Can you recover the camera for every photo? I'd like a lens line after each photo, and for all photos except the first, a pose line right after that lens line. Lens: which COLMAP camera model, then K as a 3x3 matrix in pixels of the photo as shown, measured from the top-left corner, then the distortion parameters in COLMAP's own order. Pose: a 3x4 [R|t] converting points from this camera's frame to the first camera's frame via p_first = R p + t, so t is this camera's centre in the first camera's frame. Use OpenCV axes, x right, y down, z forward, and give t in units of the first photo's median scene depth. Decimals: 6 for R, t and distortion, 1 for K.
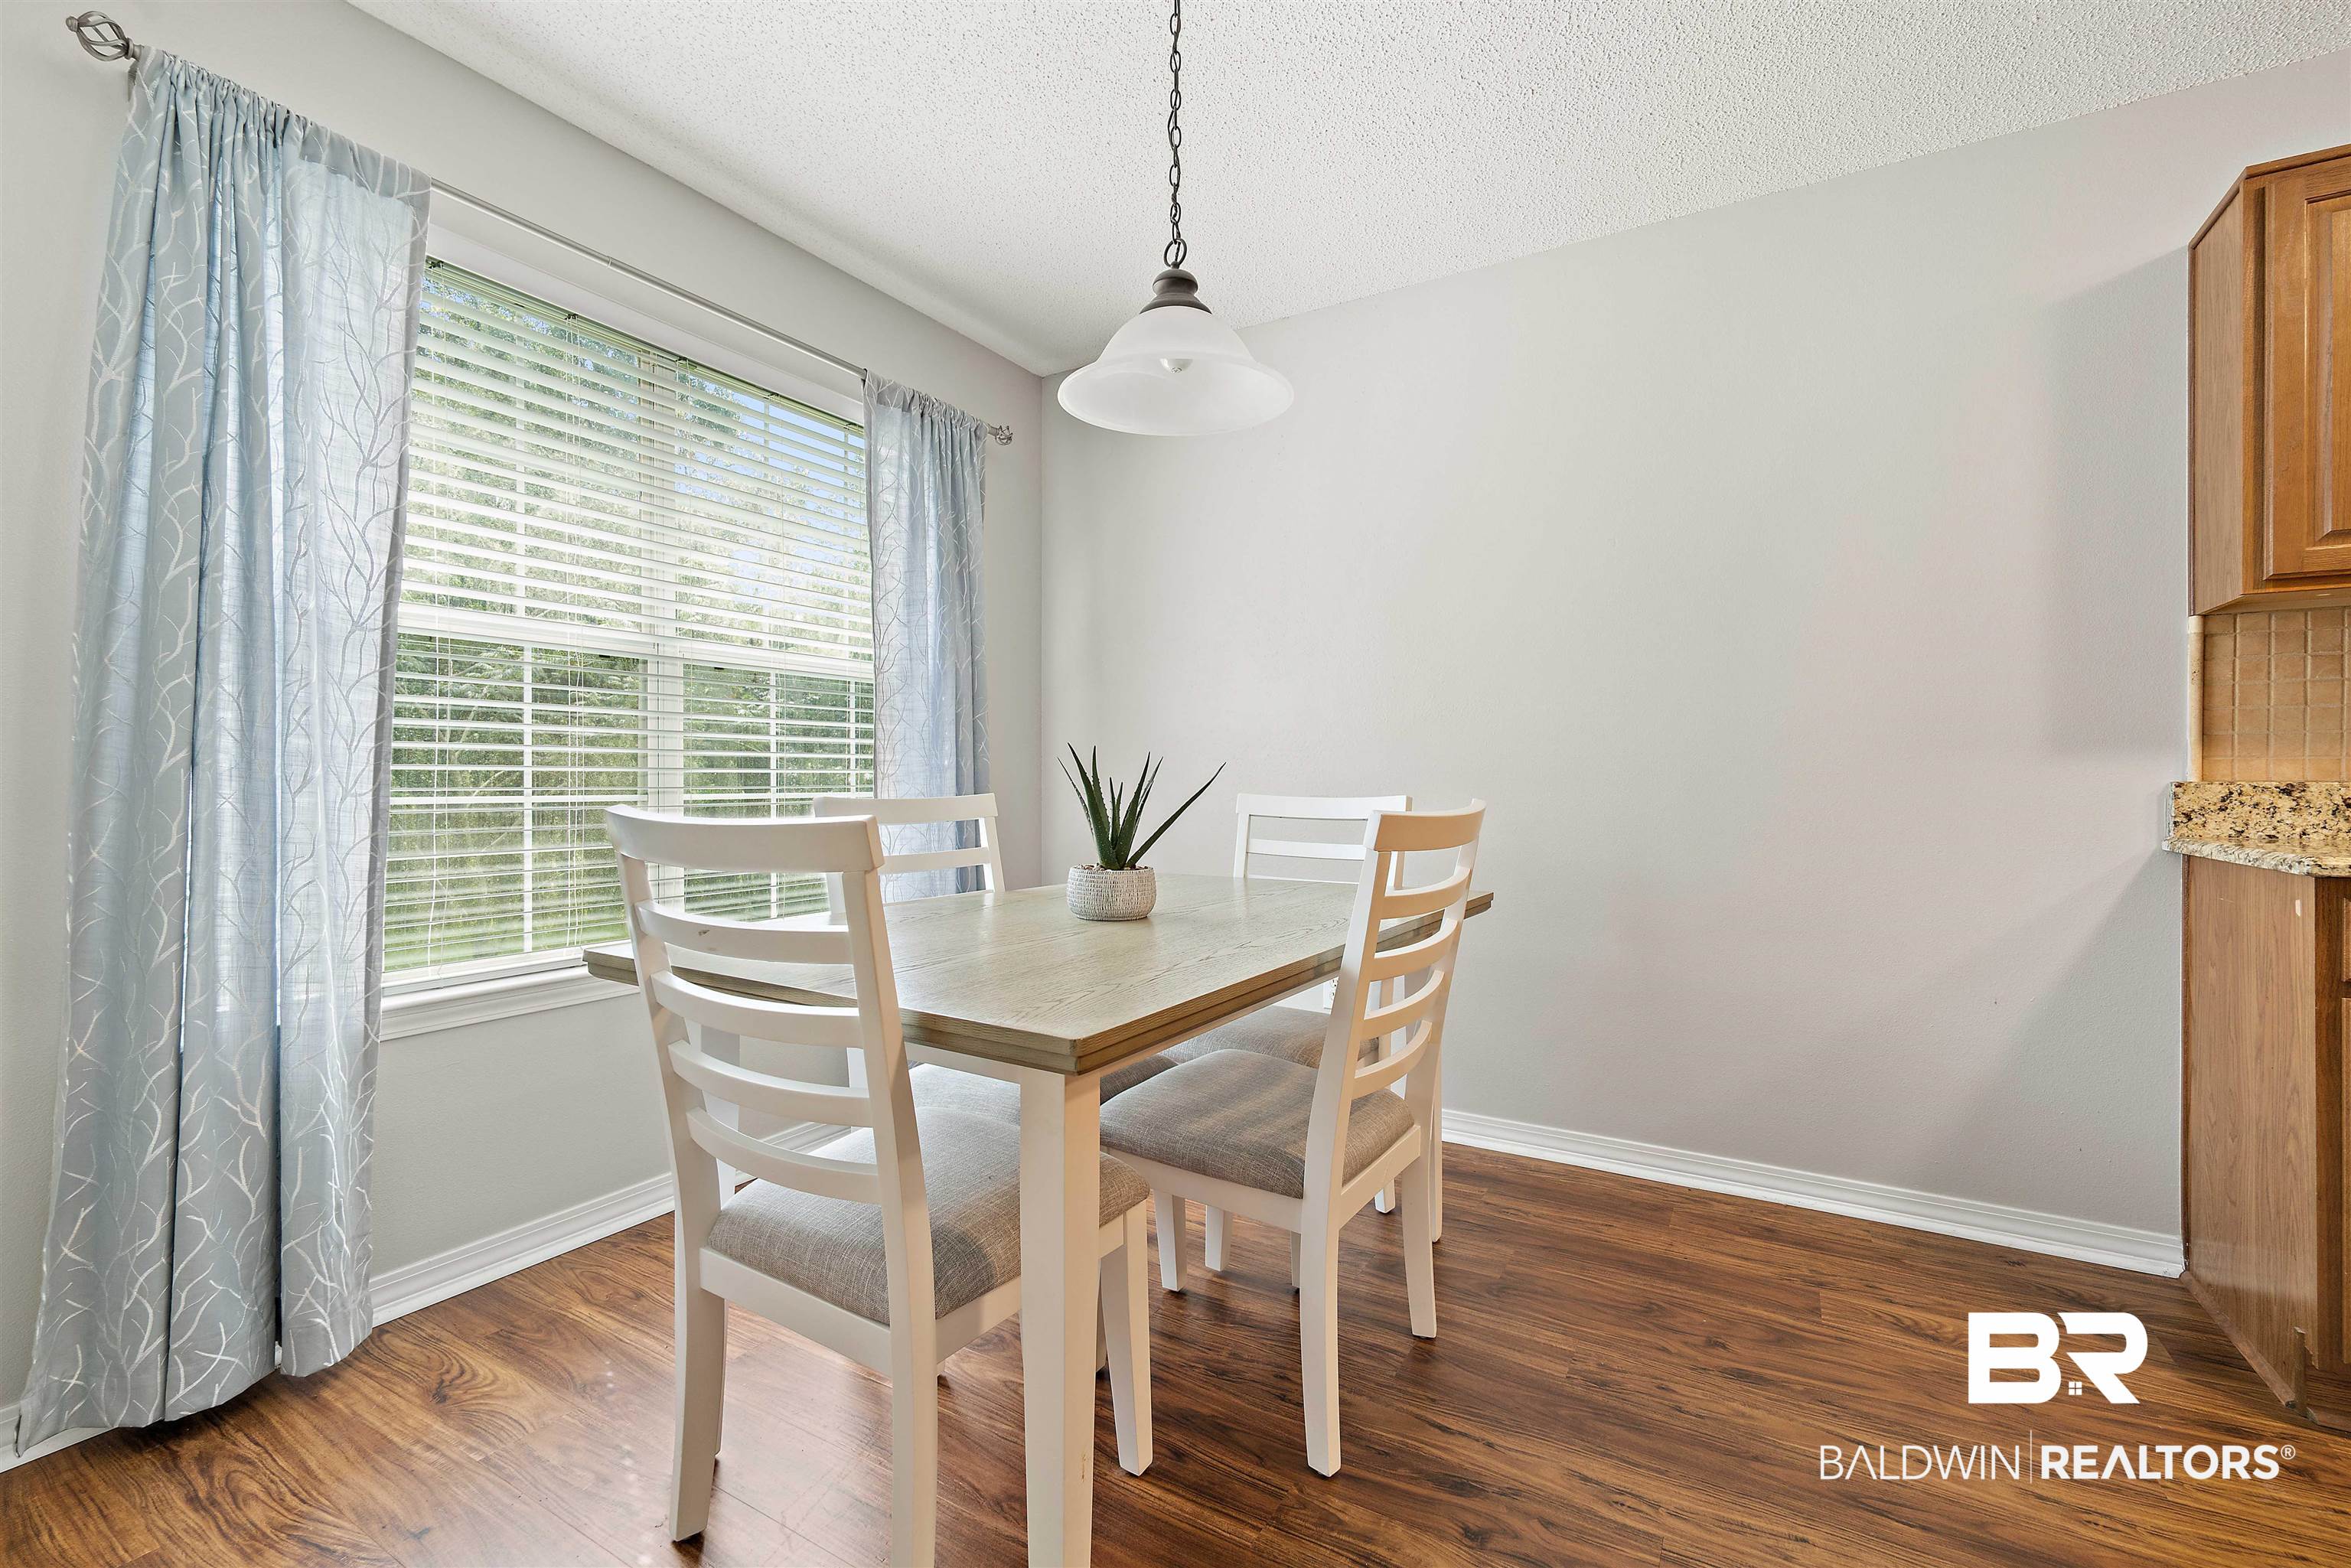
lens RADIAL K [[1015.2, 0, 1186.3], [0, 1015.2, 791.1], [0, 0, 1]] dist [-0.005157, 0.000167]
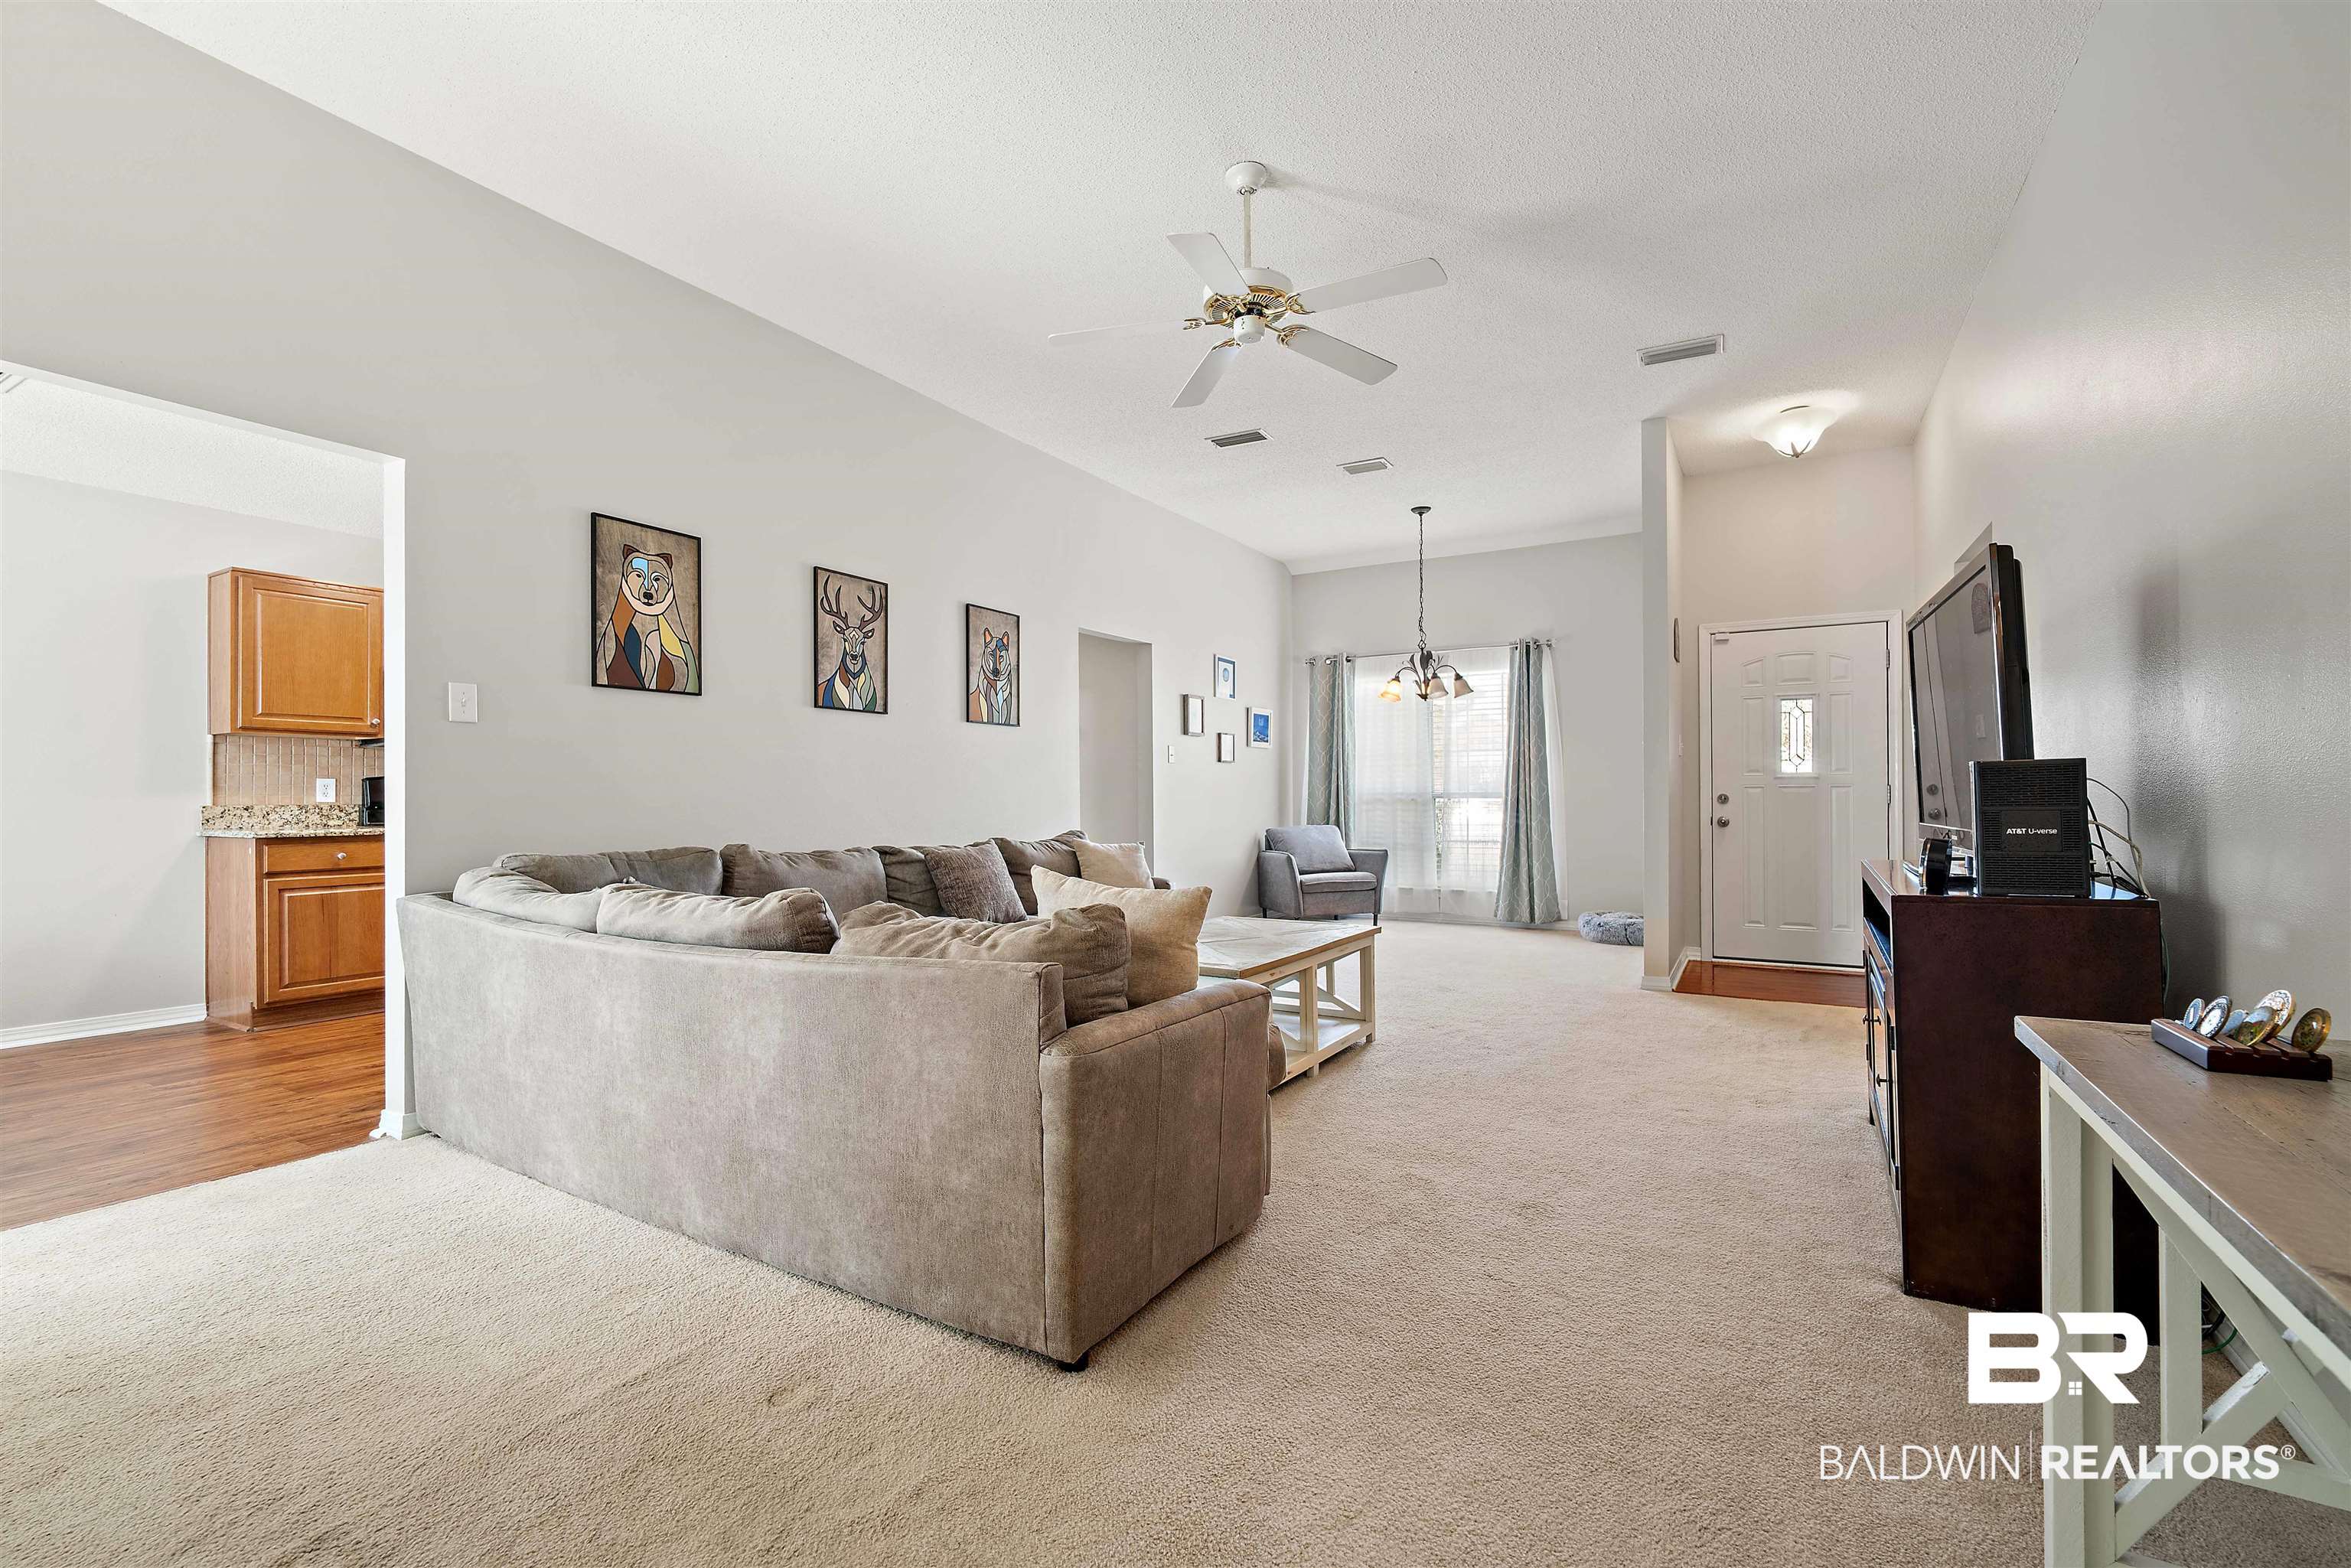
lens RADIAL K [[1015.2, 0, 1185.2], [0, 1015.2, 795.8], [0, 0, 1]] dist [-0.005157, 0.000167]
pose [[-0.000290, 0.005498, 0.999985, -1.375472], [0.008209, 0.999951, -0.005495, 0.000065], [-0.999966, 0.008208, -0.000335, -1.288415]]
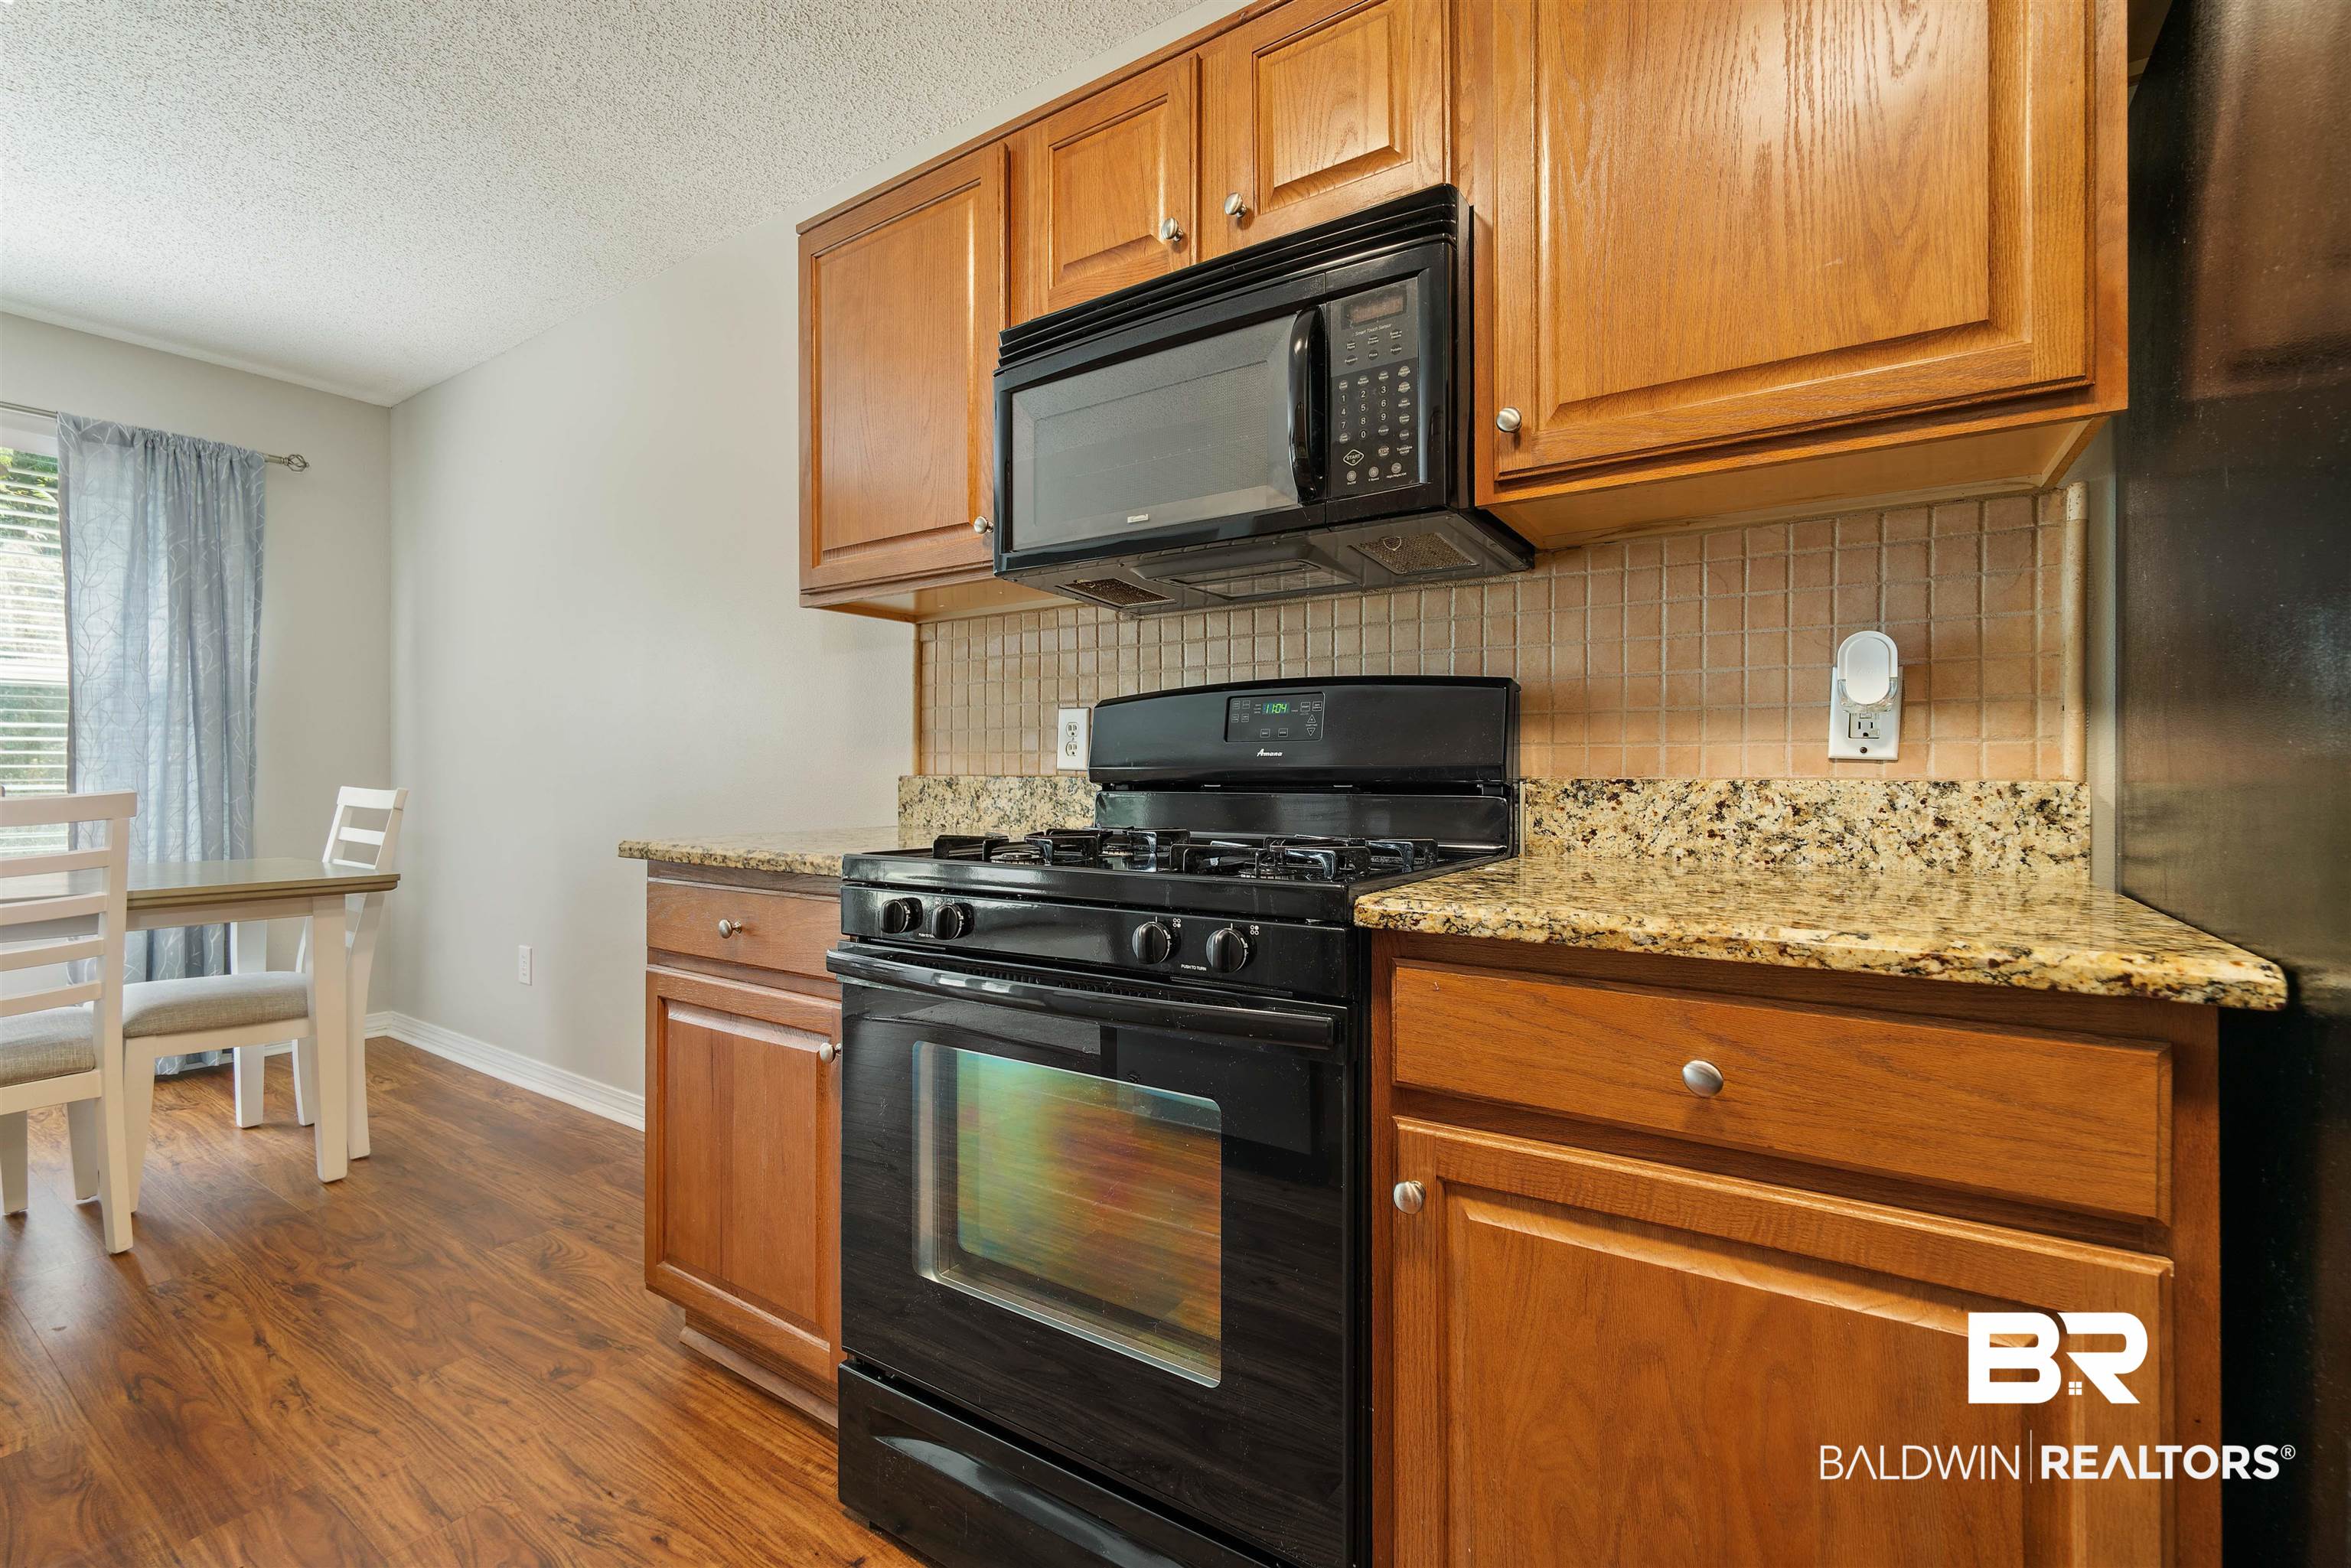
lens RADIAL K [[1015.2, 0, 1182.0], [0, 1015.2, 781.0], [0, 0, 1]] dist [-0.005157, 0.000167]
pose [[0.998729, 0.000315, -0.050396, 1.360874], [-0.000433, 0.999997, -0.002322, -0.001164], [0.050395, 0.002341, 0.998727, -0.088445]]
